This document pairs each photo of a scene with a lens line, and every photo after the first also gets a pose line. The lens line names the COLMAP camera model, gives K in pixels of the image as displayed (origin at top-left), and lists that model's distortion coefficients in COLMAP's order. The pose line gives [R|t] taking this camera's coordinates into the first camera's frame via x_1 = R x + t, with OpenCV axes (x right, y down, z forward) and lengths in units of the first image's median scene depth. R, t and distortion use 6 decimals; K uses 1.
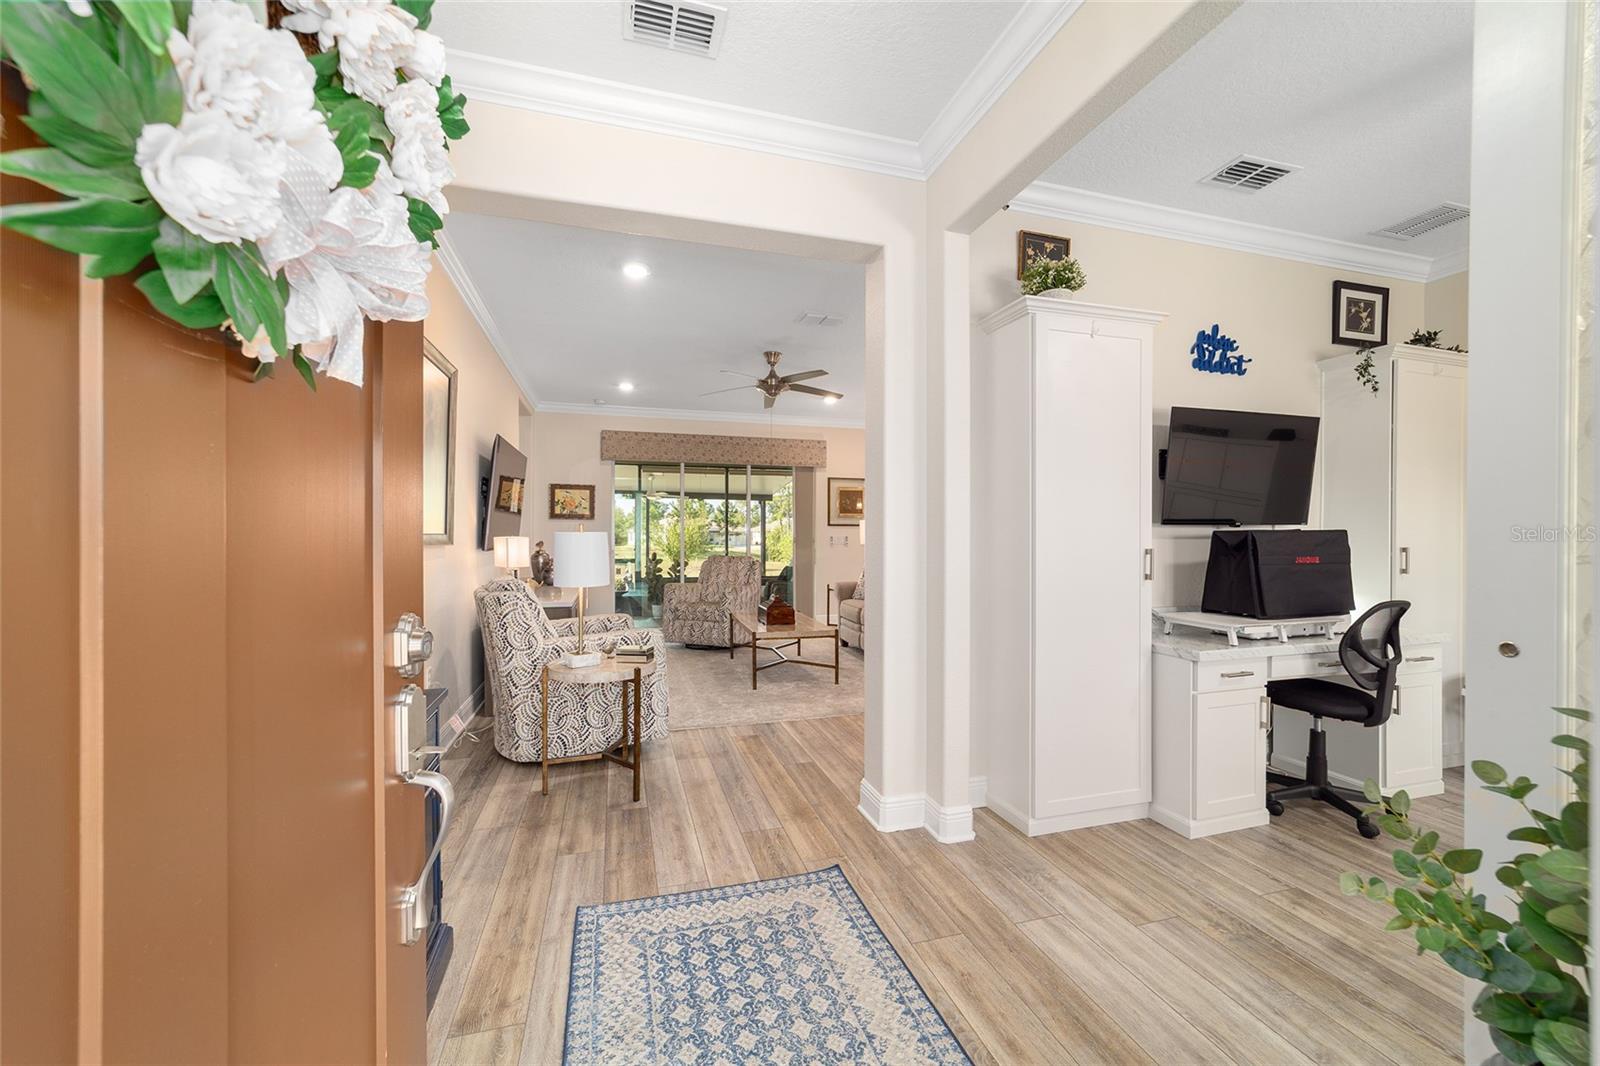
lens RADIAL K [[614.0, 0, 790.5], [0, 614.0, 539.7], [0, 0, 1]] dist [-0.012536, 0.005654]
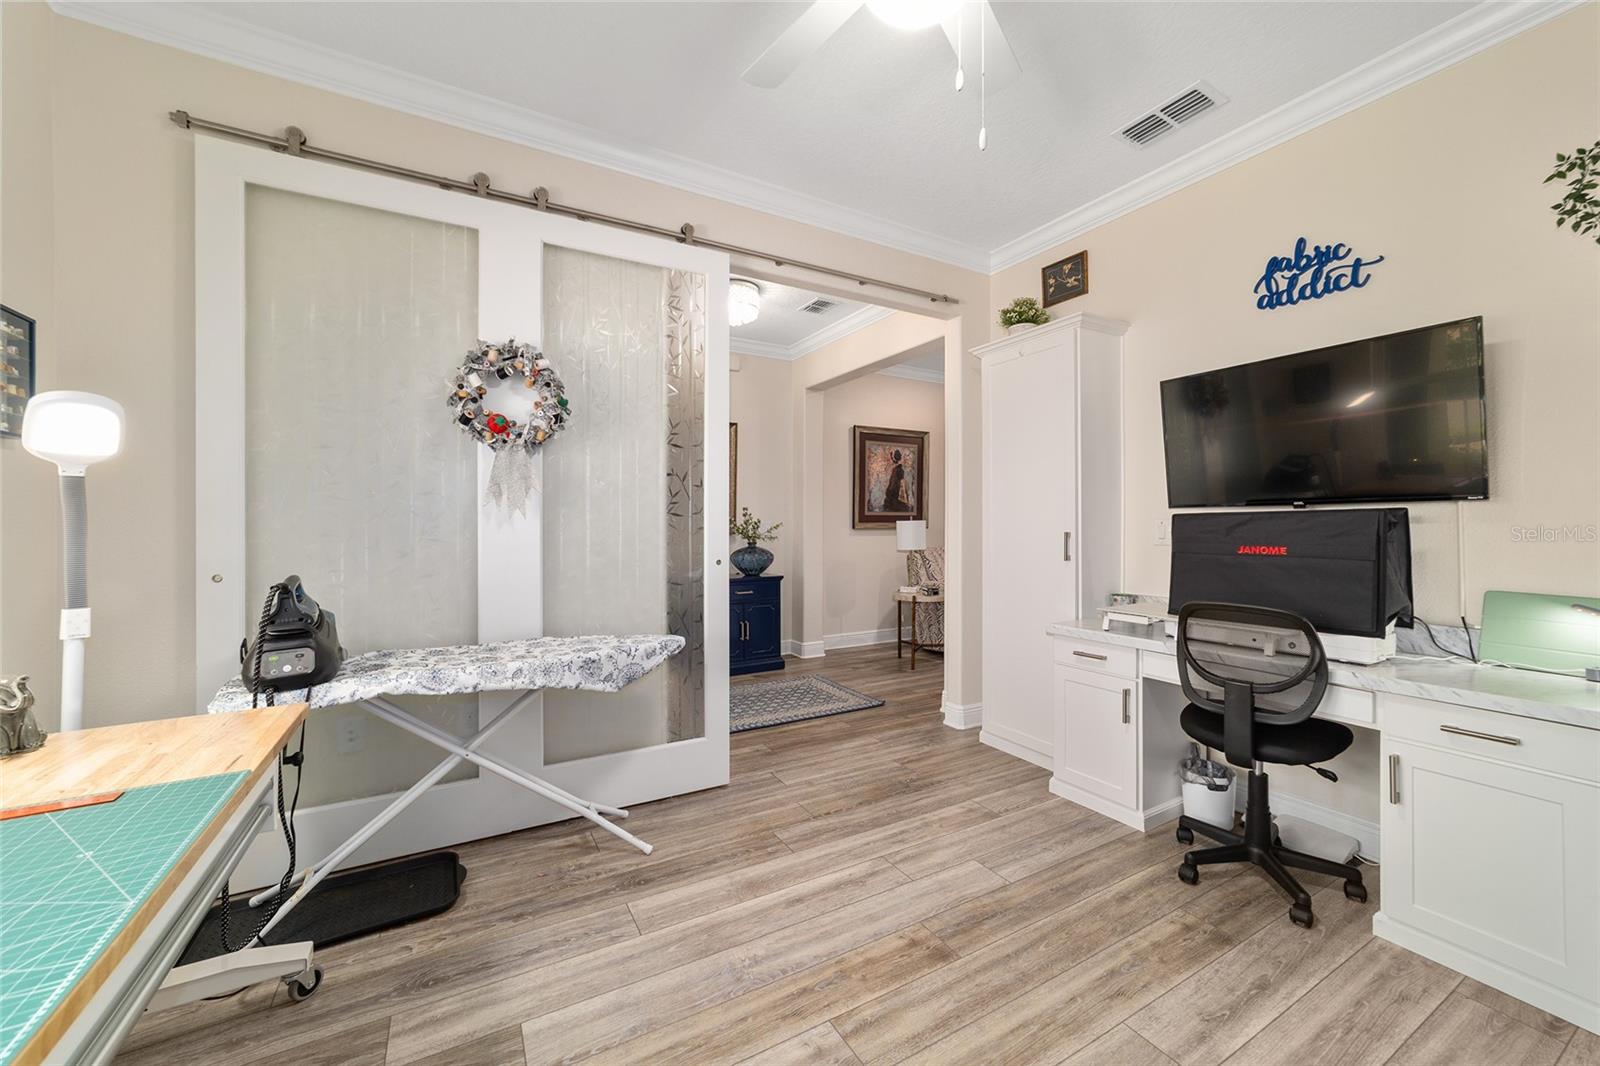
lens RADIAL K [[614.0, 0, 806.5], [0, 614.0, 524.4], [0, 0, 1]] dist [-0.012536, 0.005654]
pose [[0.243253, -0.000930, -0.969962, 1.727992], [-0.001714, 0.999998, -0.001389, 0.003219], [0.969961, 0.002001, 0.243251, 0.308125]]
